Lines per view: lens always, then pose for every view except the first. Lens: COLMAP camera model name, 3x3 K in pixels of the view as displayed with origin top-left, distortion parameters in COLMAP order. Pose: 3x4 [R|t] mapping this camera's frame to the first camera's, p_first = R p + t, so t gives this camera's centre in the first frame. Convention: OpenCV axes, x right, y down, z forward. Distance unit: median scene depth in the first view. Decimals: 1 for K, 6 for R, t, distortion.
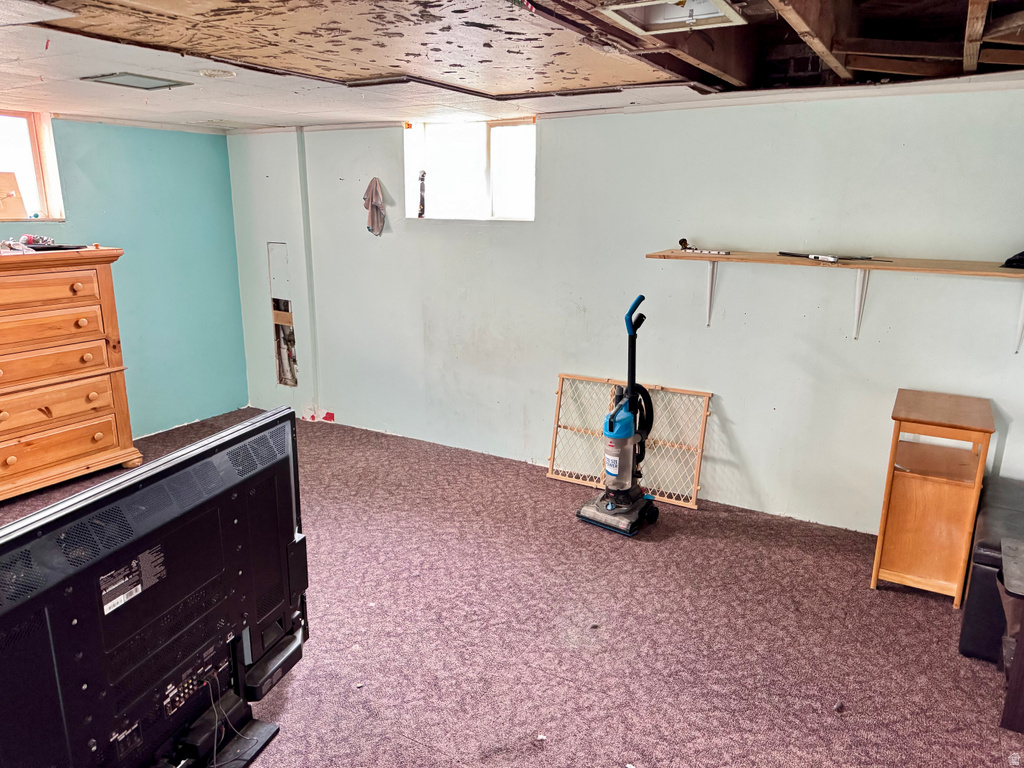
lens RADIAL K [[712.7, 0, 512.0], [0, 712.7, 384.0], [0, 0, 1]] dist [0.147004, -0.266453]
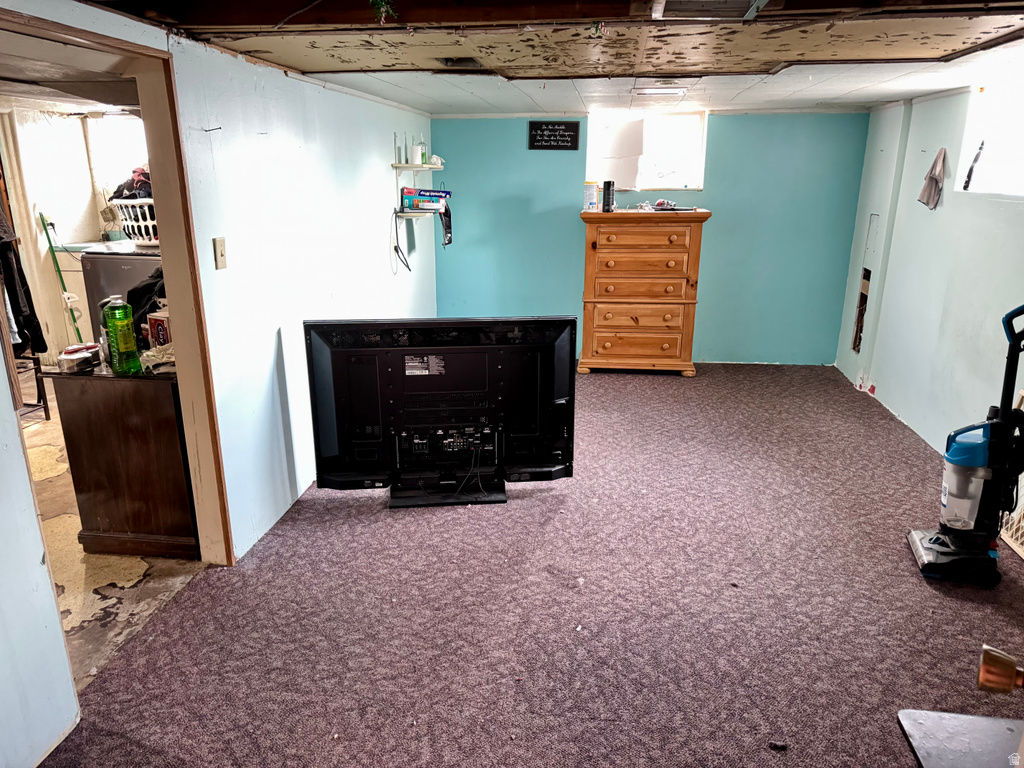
lens RADIAL K [[718.3, 0, 512.0], [0, 718.3, 384.0], [0, 0, 1]] dist [0.086791, -0.115580]
pose [[0.380540, 0.252053, -0.889752, 0.572599], [-0.219575, 0.959251, 0.177831, -0.040778], [0.898319, 0.127695, 0.420378, 0.152046]]
